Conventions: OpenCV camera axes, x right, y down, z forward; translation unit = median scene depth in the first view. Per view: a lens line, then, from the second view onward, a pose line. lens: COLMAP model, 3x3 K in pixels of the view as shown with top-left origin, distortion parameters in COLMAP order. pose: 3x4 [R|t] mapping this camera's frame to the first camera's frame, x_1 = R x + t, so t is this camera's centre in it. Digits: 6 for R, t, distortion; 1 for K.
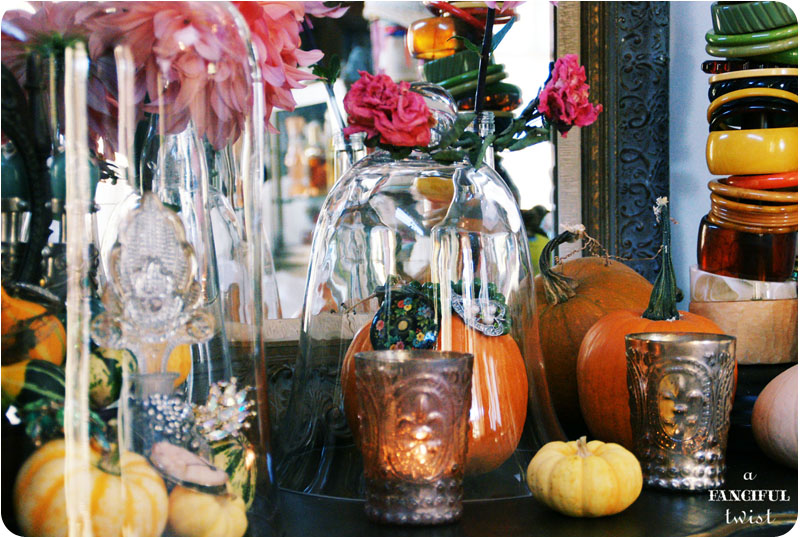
lens RADIAL K [[1655.9, 0, 400.0], [0, 1655.9, 269.0], [0, 0, 1]] dist [0.253751, 0.094206]
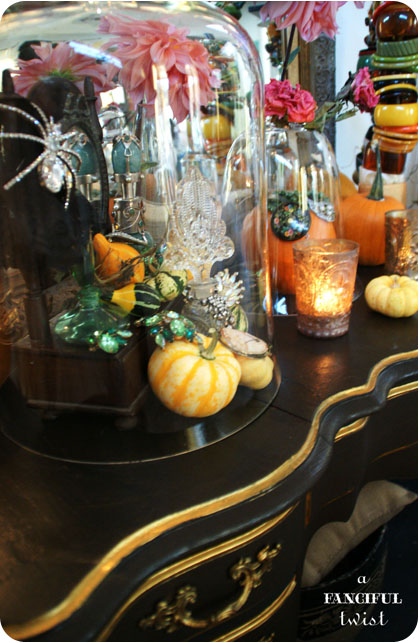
lens RADIAL K [[506.9, 0, 210.0], [0, 506.9, 321.5], [0, 0, 1]] dist [-0.143025, 0.062590]
pose [[0.972754, -0.134384, 0.188920, -0.227159], [0.061540, 0.935308, 0.348441, -0.069121], [-0.223523, -0.327321, 0.918095, 0.503116]]
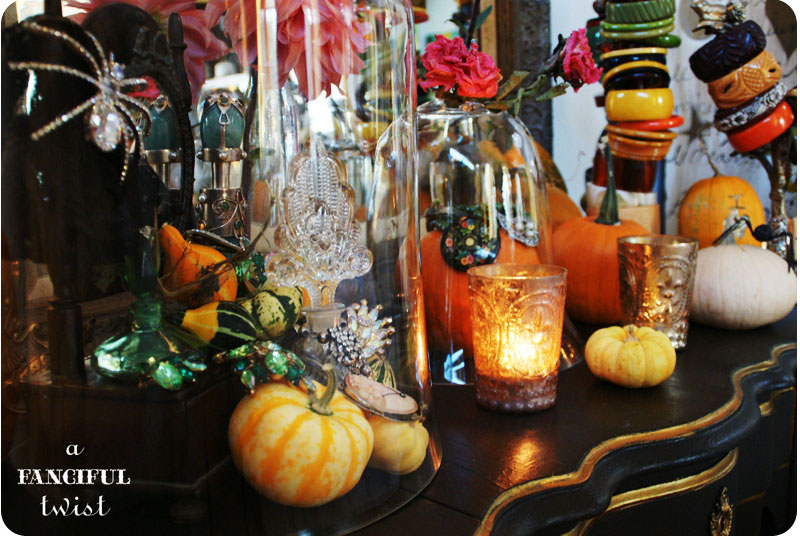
lens RADIAL K [[814.0, 0, 400.0], [0, 814.0, 269.0], [0, 0, 1]] dist [-0.077293, 0.013752]
pose [[0.971781, -0.059985, 0.228129, -0.207622], [0.034127, 0.992704, 0.115651, -0.020821], [-0.233402, -0.104602, 0.966738, 0.451974]]
